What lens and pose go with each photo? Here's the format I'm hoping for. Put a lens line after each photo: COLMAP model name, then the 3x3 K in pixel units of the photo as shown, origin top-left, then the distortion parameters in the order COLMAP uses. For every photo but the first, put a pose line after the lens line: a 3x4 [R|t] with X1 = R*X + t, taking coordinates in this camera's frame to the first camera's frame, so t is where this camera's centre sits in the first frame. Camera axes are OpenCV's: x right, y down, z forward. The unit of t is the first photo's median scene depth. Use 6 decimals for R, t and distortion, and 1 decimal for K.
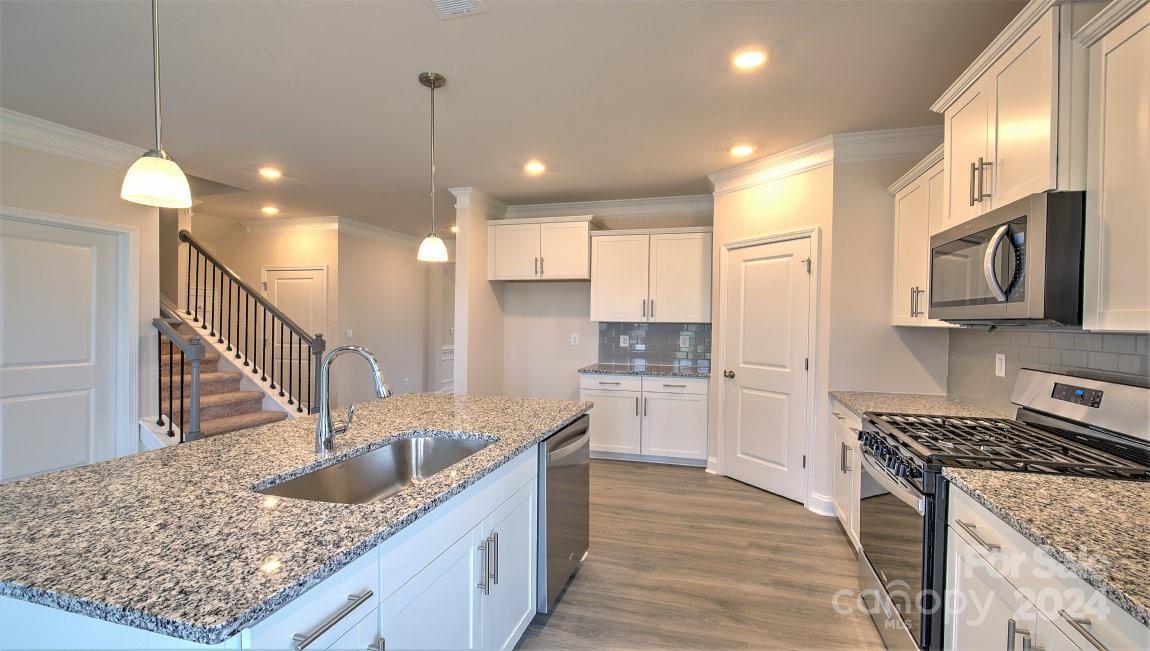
lens RADIAL K [[514.1, 0, 576.4], [0, 514.1, 328.8], [0, 0, 1]] dist [0.003858, -0.001842]
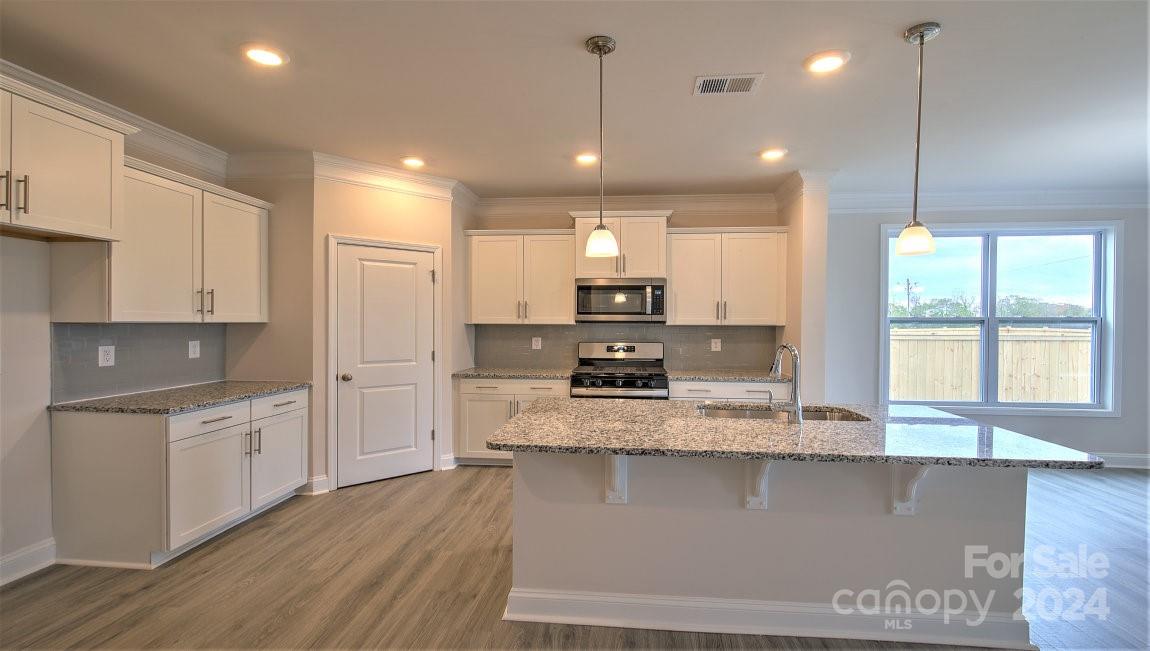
lens RADIAL K [[514.1, 0, 580.0], [0, 514.1, 325.7], [0, 0, 1]] dist [0.003858, -0.001842]
pose [[-0.190938, -0.014443, 0.981496, -0.721811], [0.009474, 0.999818, 0.016555, -0.017349], [-0.981556, 0.012460, -0.190766, 0.773364]]
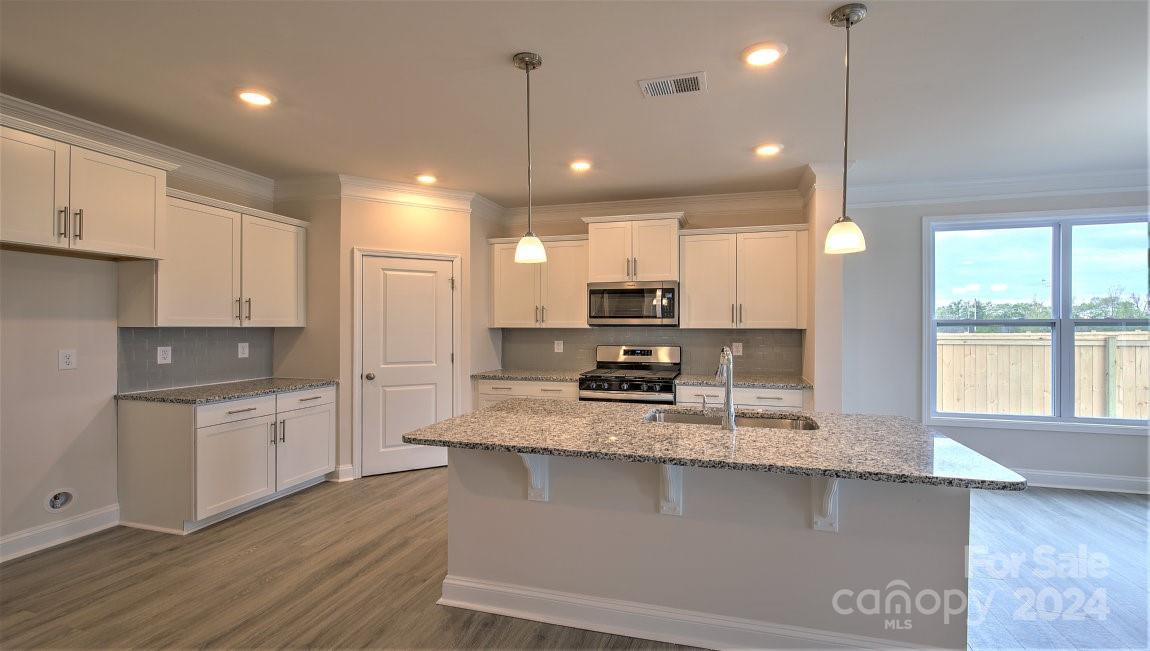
lens RADIAL K [[514.1, 0, 578.9], [0, 514.1, 324.7], [0, 0, 1]] dist [0.003858, -0.001842]
pose [[-0.007599, -0.004015, 0.999963, -0.758541], [0.013609, 0.999899, 0.004119, -0.014376], [-0.999879, 0.013640, -0.007544, 0.595510]]
